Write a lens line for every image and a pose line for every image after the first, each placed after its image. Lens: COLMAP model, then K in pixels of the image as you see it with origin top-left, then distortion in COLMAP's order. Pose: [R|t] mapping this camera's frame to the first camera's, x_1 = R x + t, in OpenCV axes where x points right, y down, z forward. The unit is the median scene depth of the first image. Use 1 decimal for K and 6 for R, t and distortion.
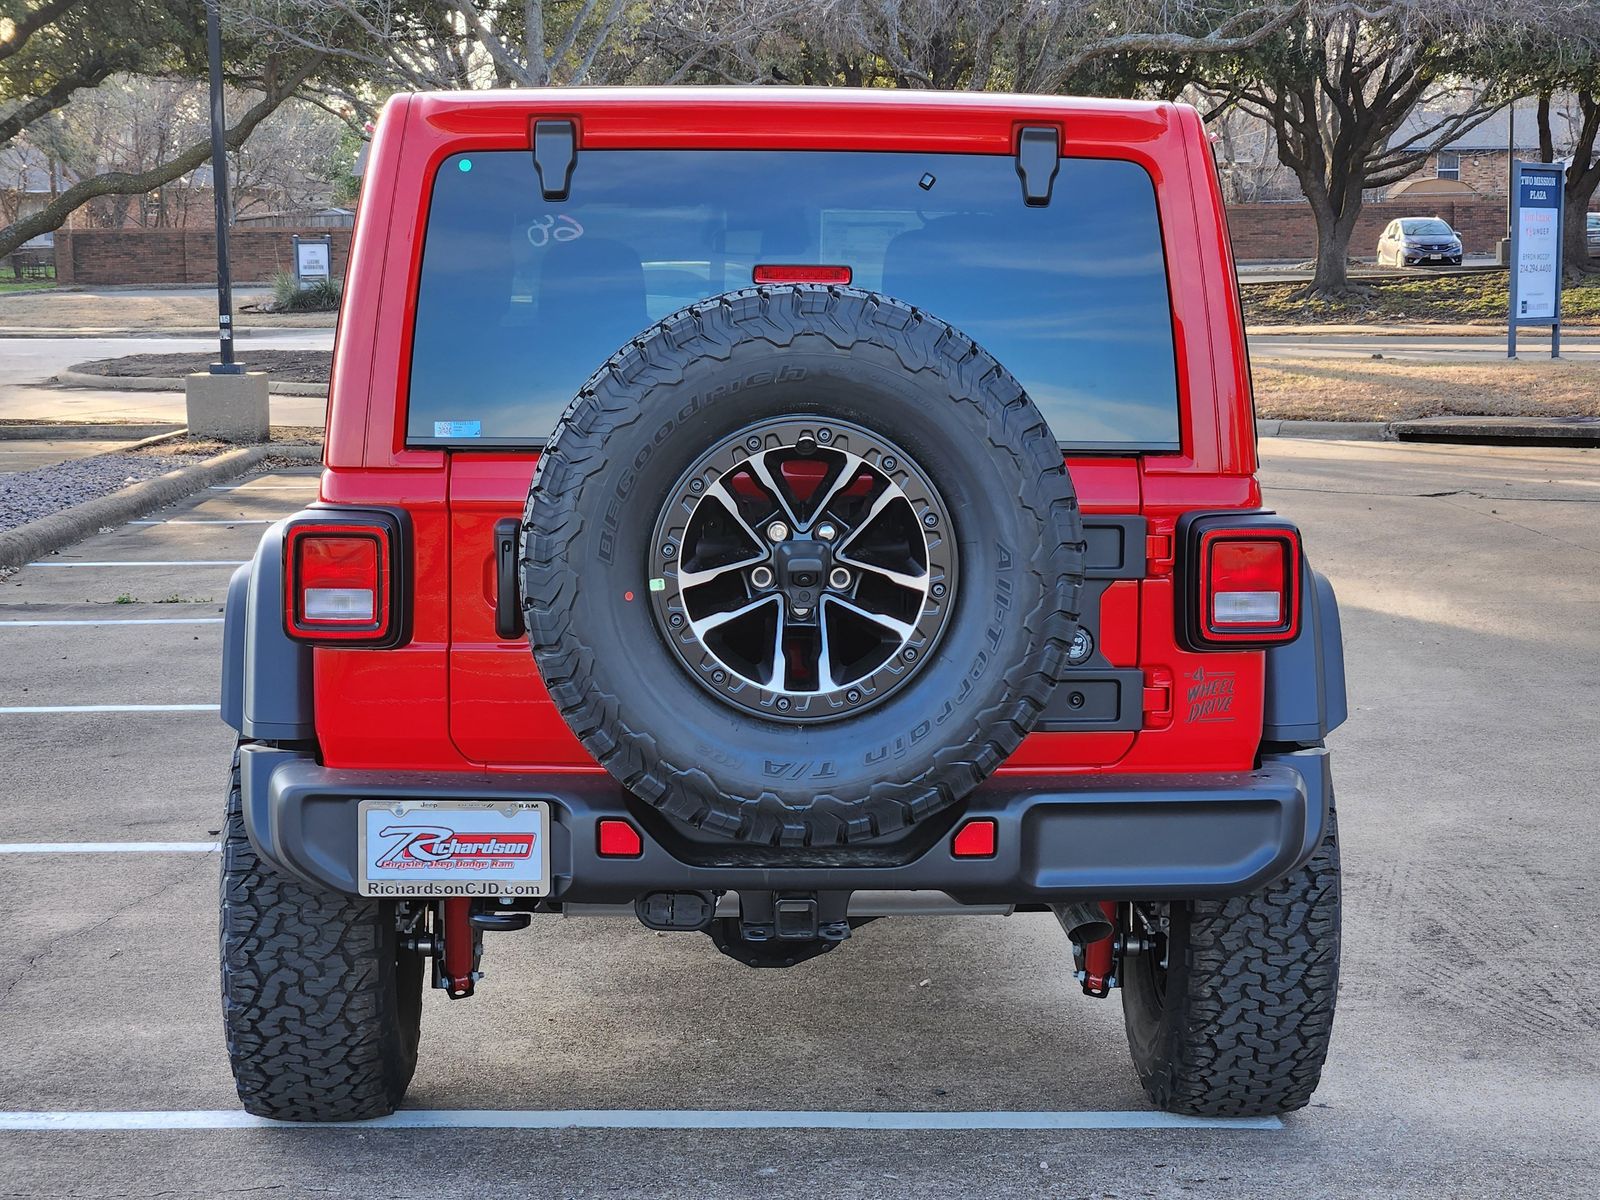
lens RADIAL K [[3141.4, 0, 809.9], [0, 3141.4, 532.6], [0, 0, 1]] dist [-0.484035, 5.041793]
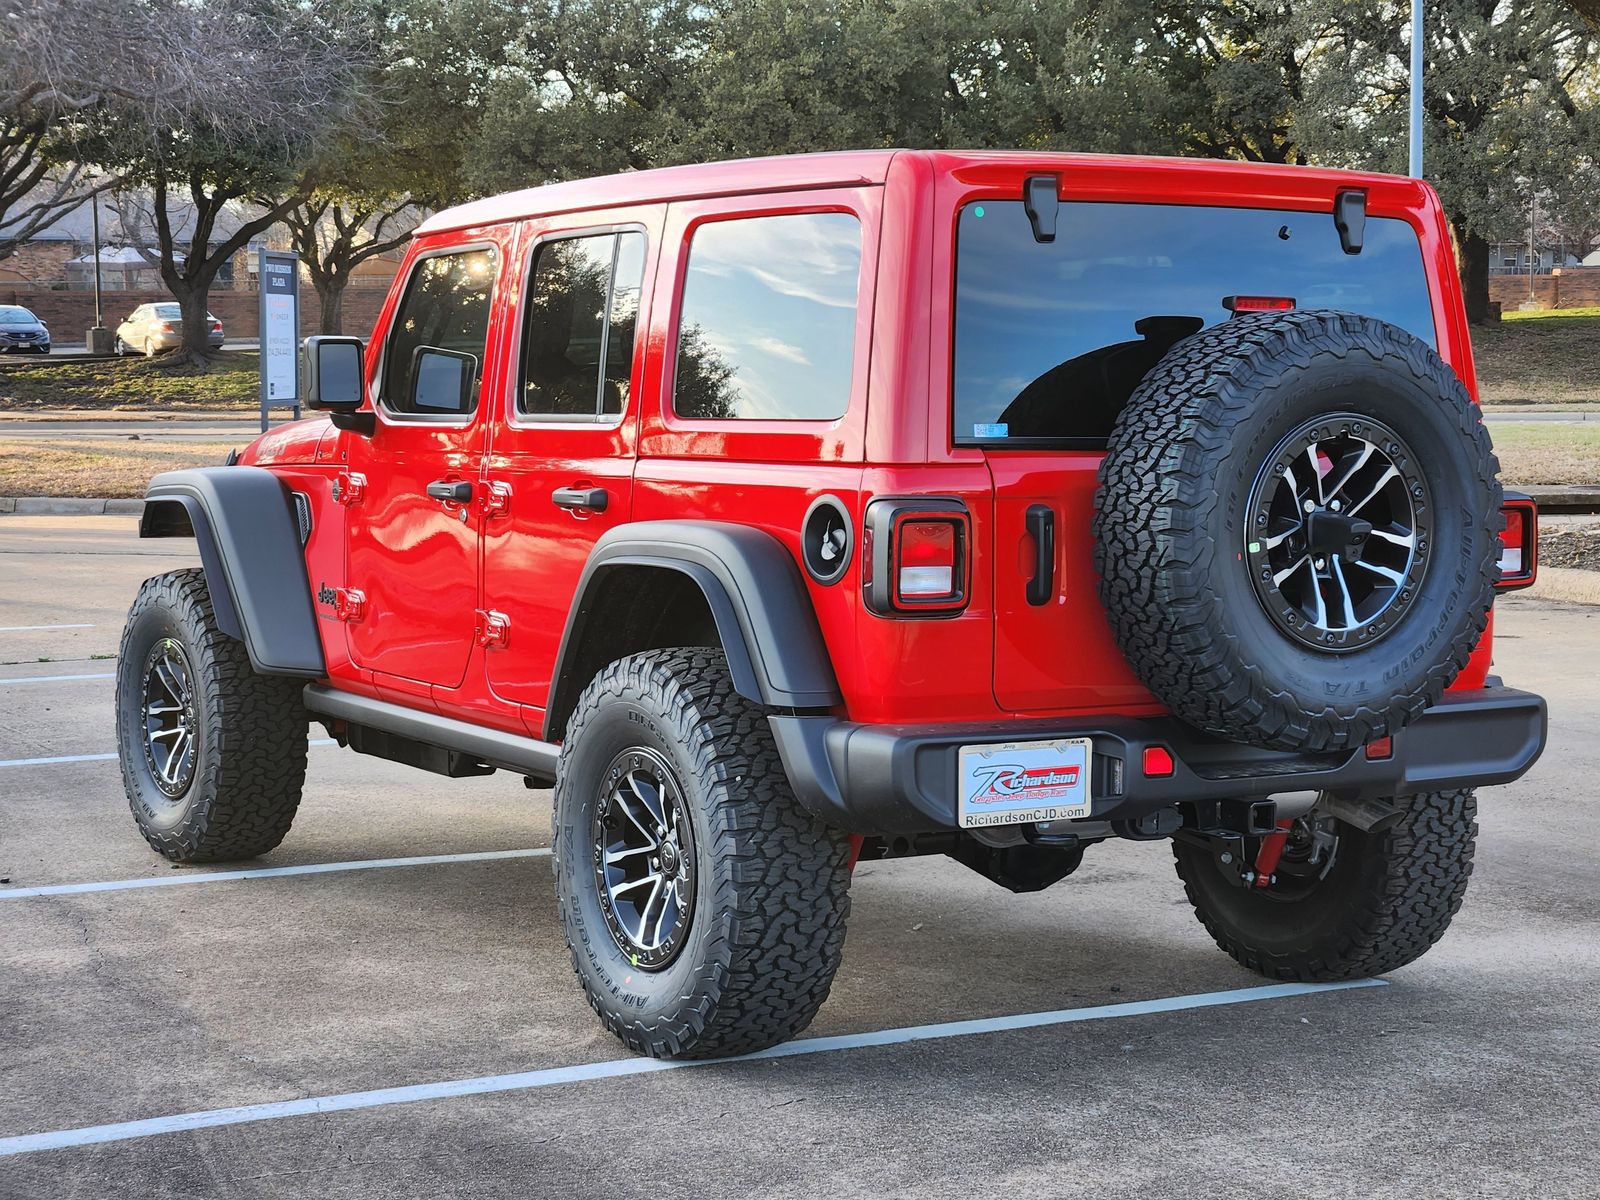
lens RADIAL K [[3141.4, 0, 809.9], [0, 3141.4, 532.6], [0, 0, 1]] dist [-0.484035, 5.041793]
pose [[0.878893, -0.025130, 0.476357, -0.754219], [0.039528, 0.999014, -0.020227, 0.027397], [-0.475379, 0.036607, 0.879019, -0.012579]]
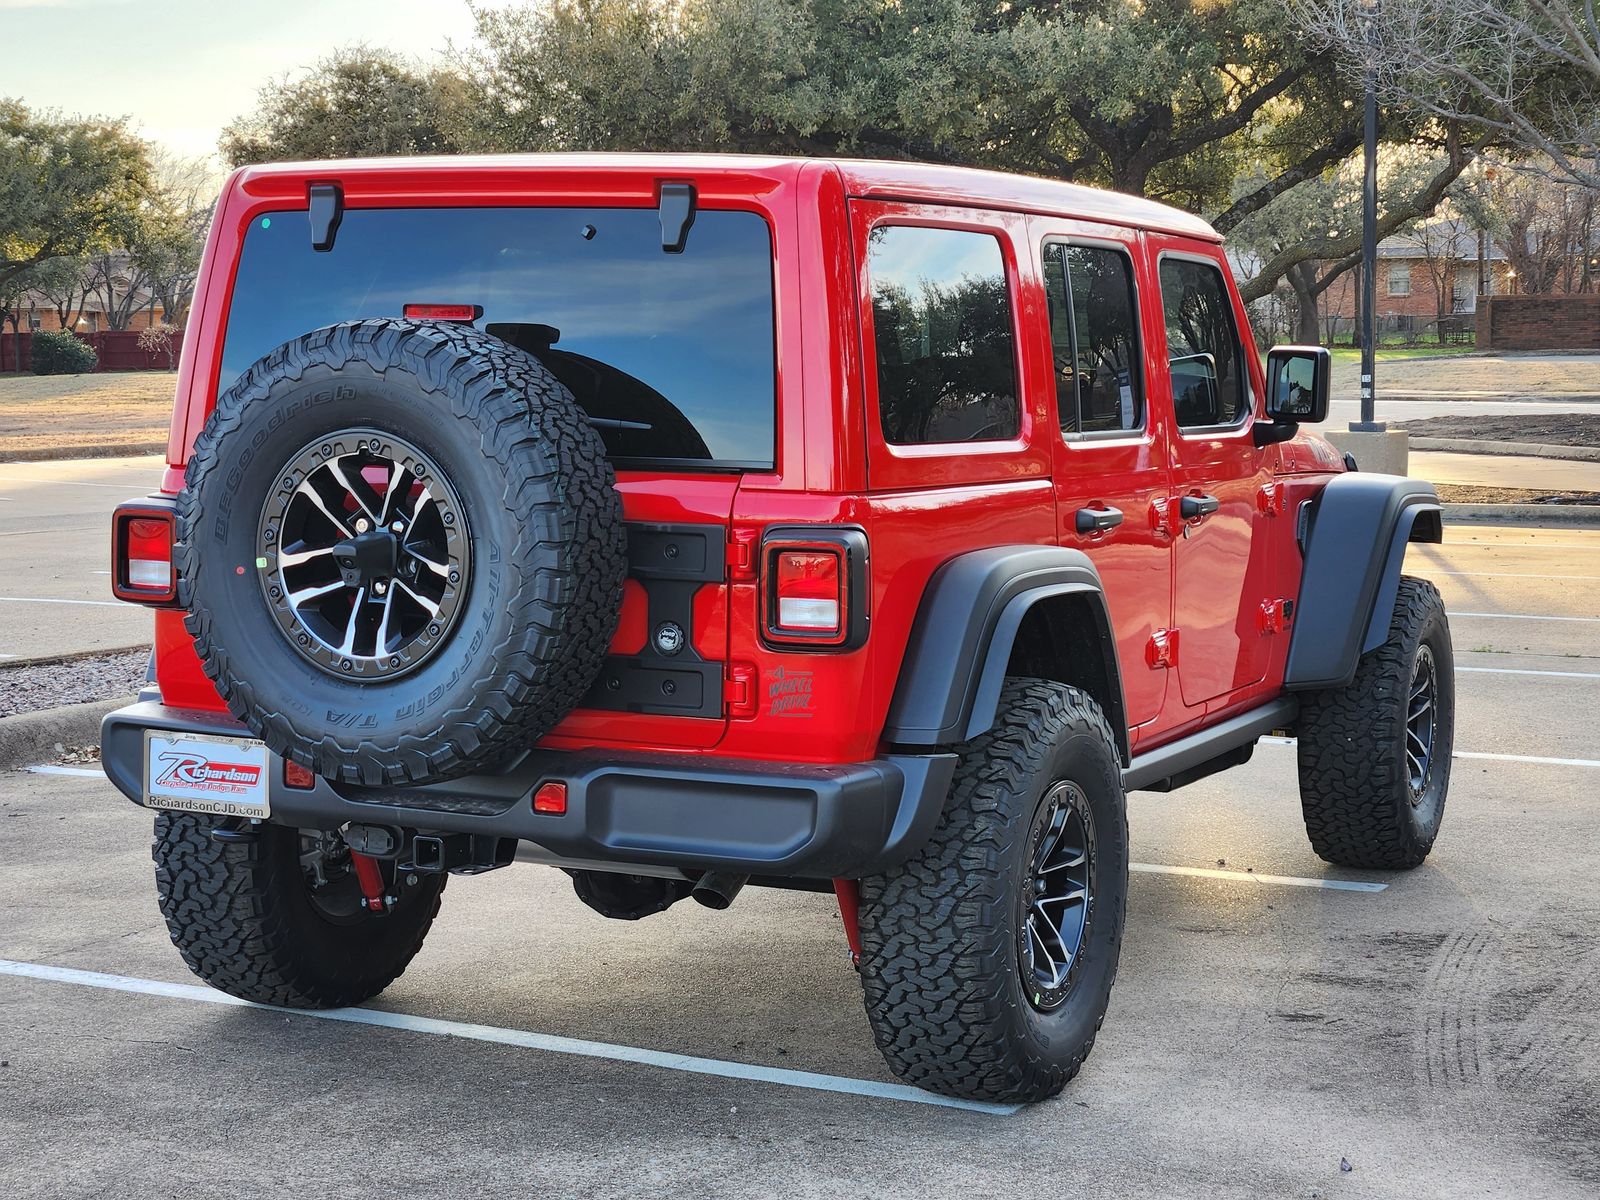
lens RADIAL K [[3141.4, 0, 809.9], [0, 3141.4, 532.6], [0, 0, 1]] dist [-0.484035, 5.041793]
pose [[0.876294, 0.036819, -0.480368, 0.687167], [-0.047308, 0.998833, -0.009743, 0.006275], [0.479449, 0.031263, 0.877013, 0.026391]]
